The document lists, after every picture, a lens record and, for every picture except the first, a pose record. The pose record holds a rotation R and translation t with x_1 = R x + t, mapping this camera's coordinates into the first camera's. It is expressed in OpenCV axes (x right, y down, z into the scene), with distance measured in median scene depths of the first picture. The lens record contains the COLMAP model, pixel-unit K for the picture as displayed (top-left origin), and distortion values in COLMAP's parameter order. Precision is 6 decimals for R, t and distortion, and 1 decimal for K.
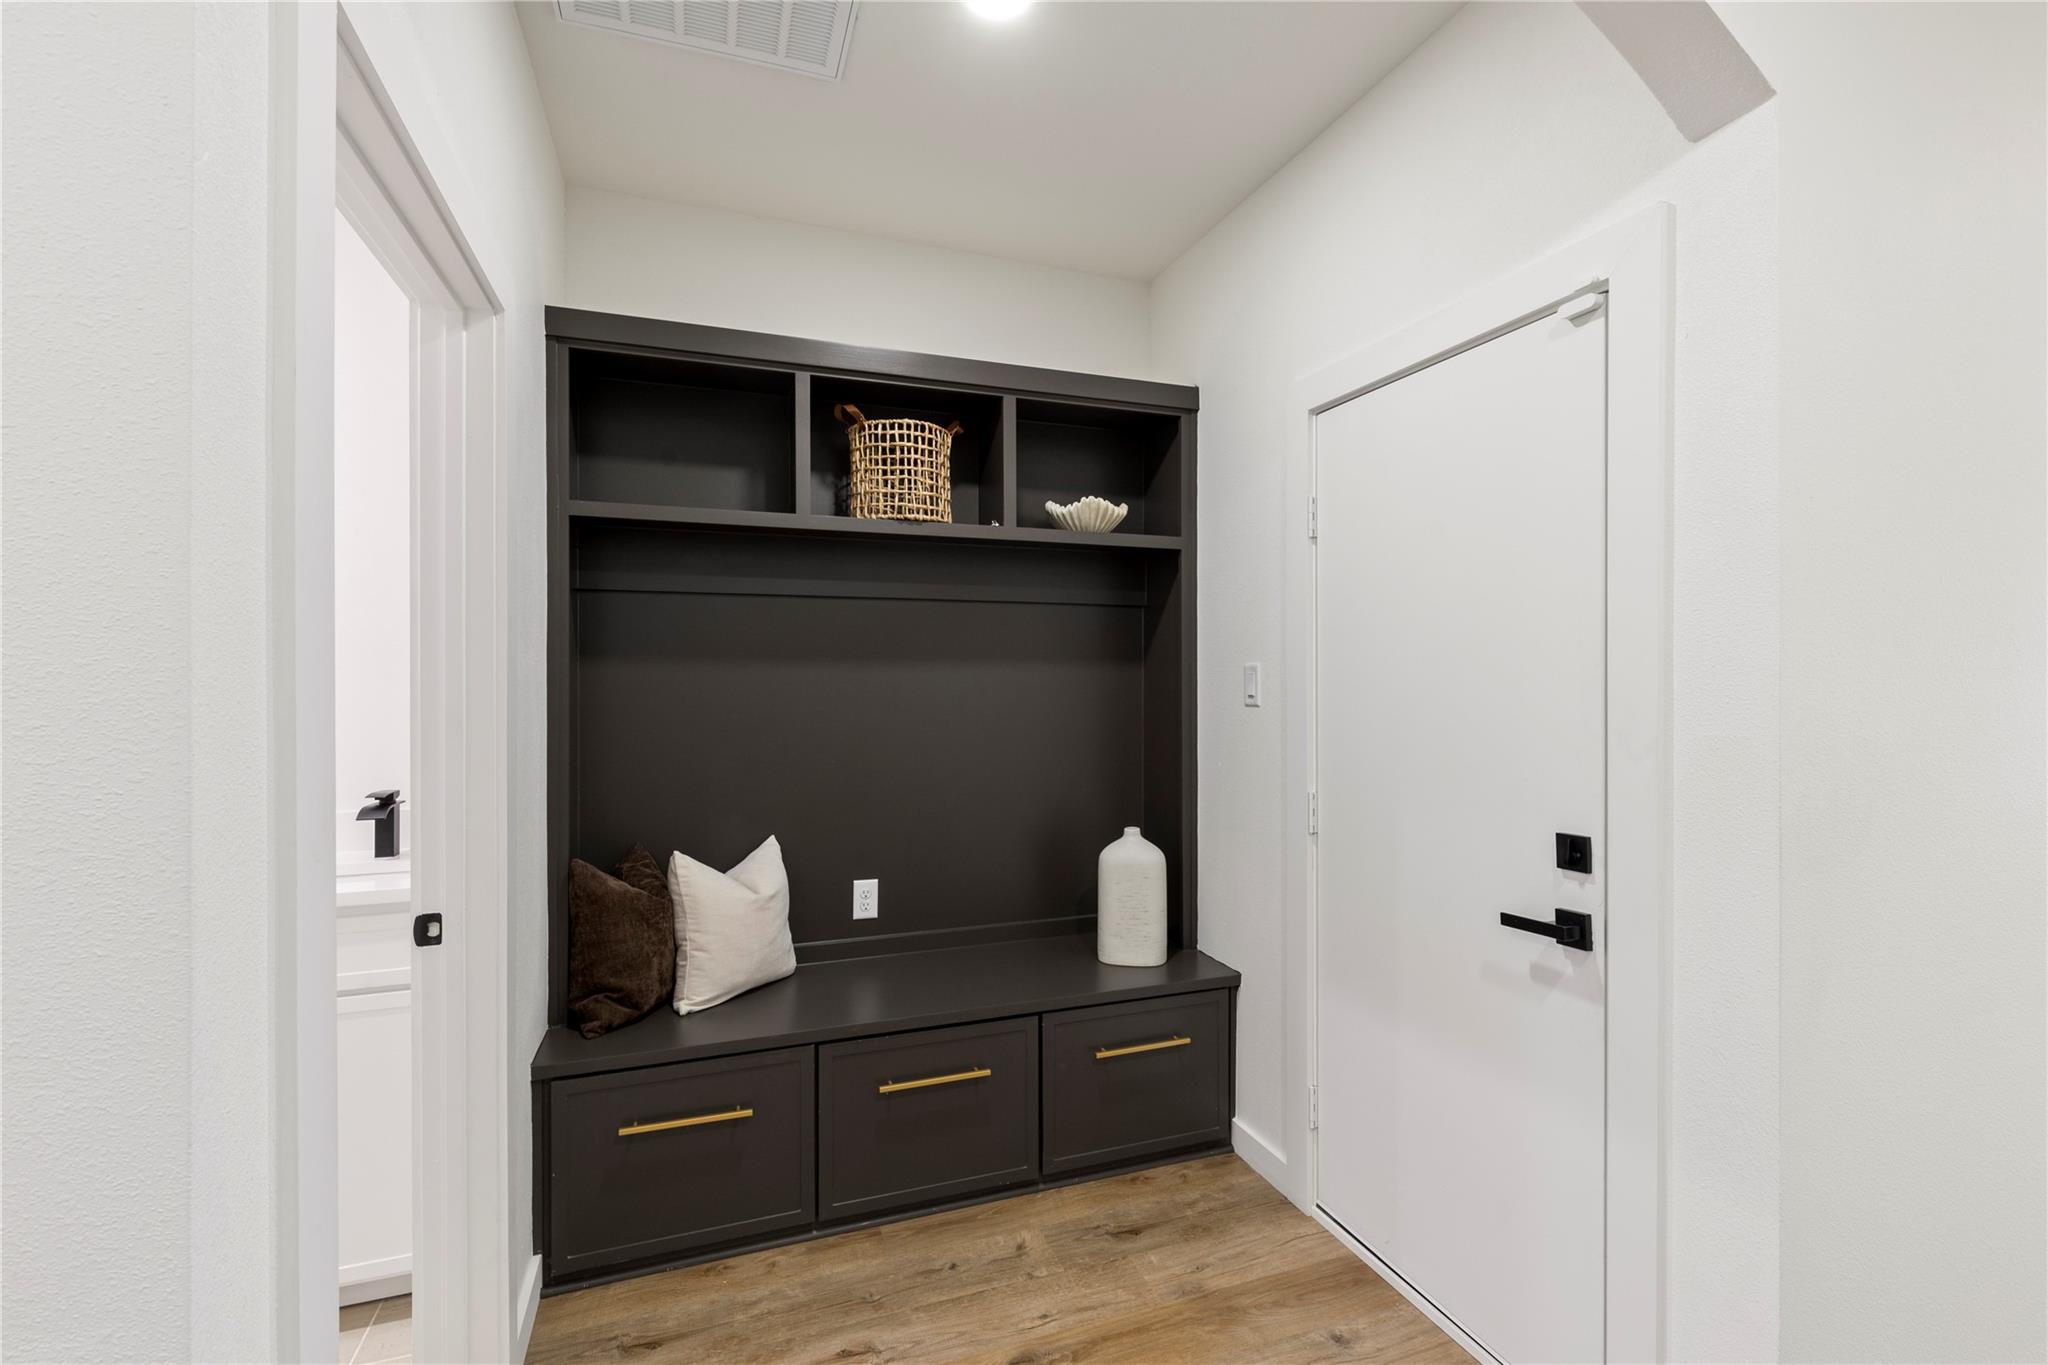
lens RADIAL K [[931.1, 0, 1028.6], [0, 931.1, 679.6], [0, 0, 1]] dist [0.003452, 0.000397]
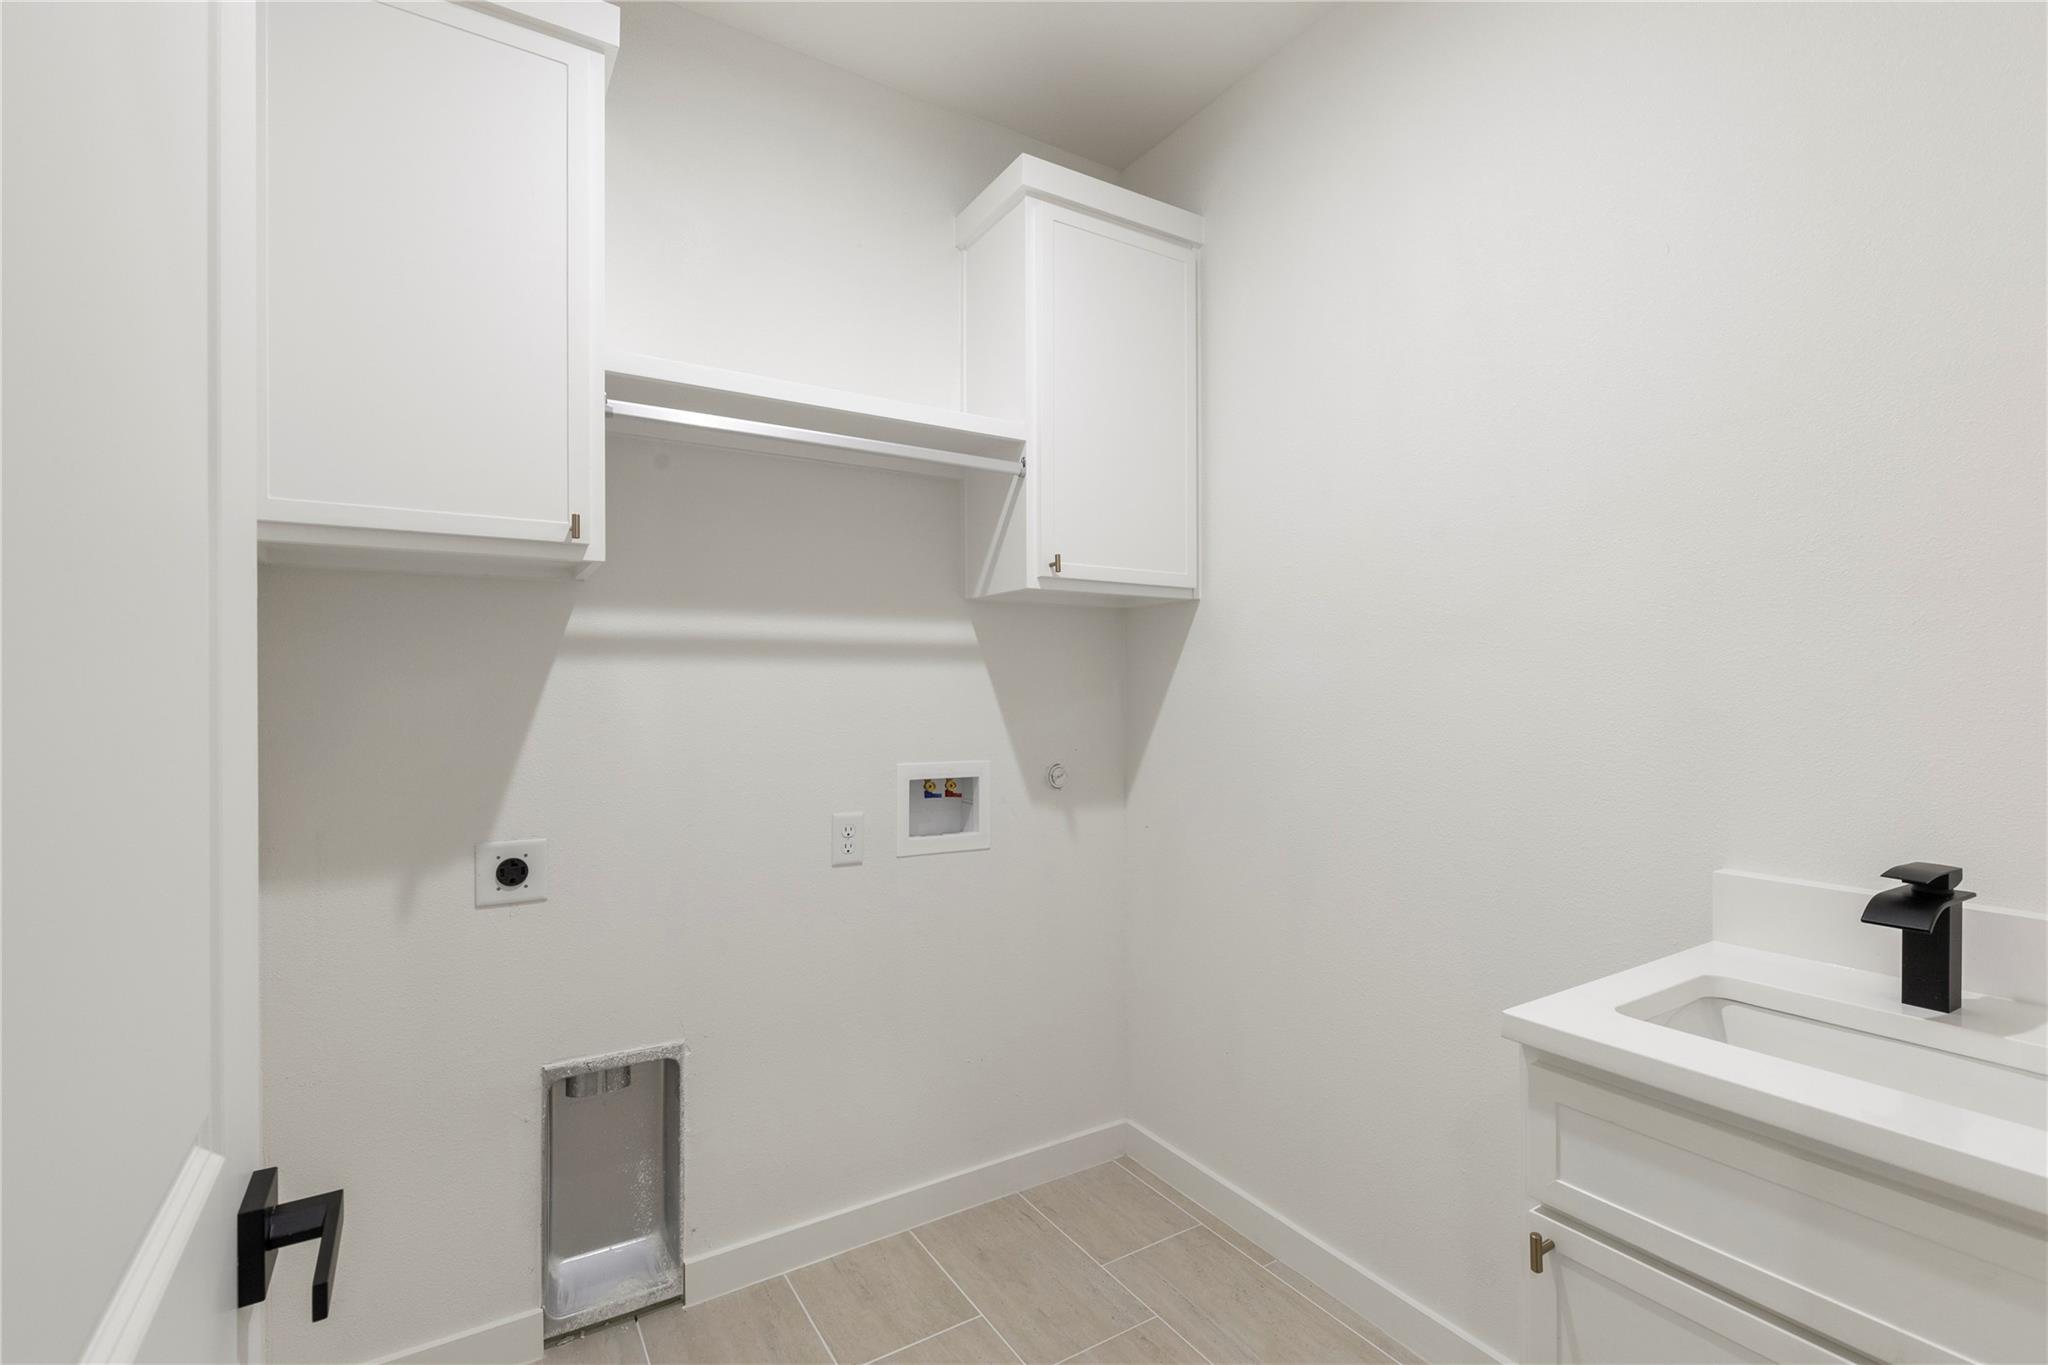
lens RADIAL K [[931.1, 0, 1023.1], [0, 931.1, 682.3], [0, 0, 1]] dist [0.003452, 0.000397]
pose [[0.211351, -0.004872, -0.977398, -0.343075], [0.002409, 0.999987, -0.004463, 0.033358], [0.977407, -0.001411, 0.211360, 0.482157]]
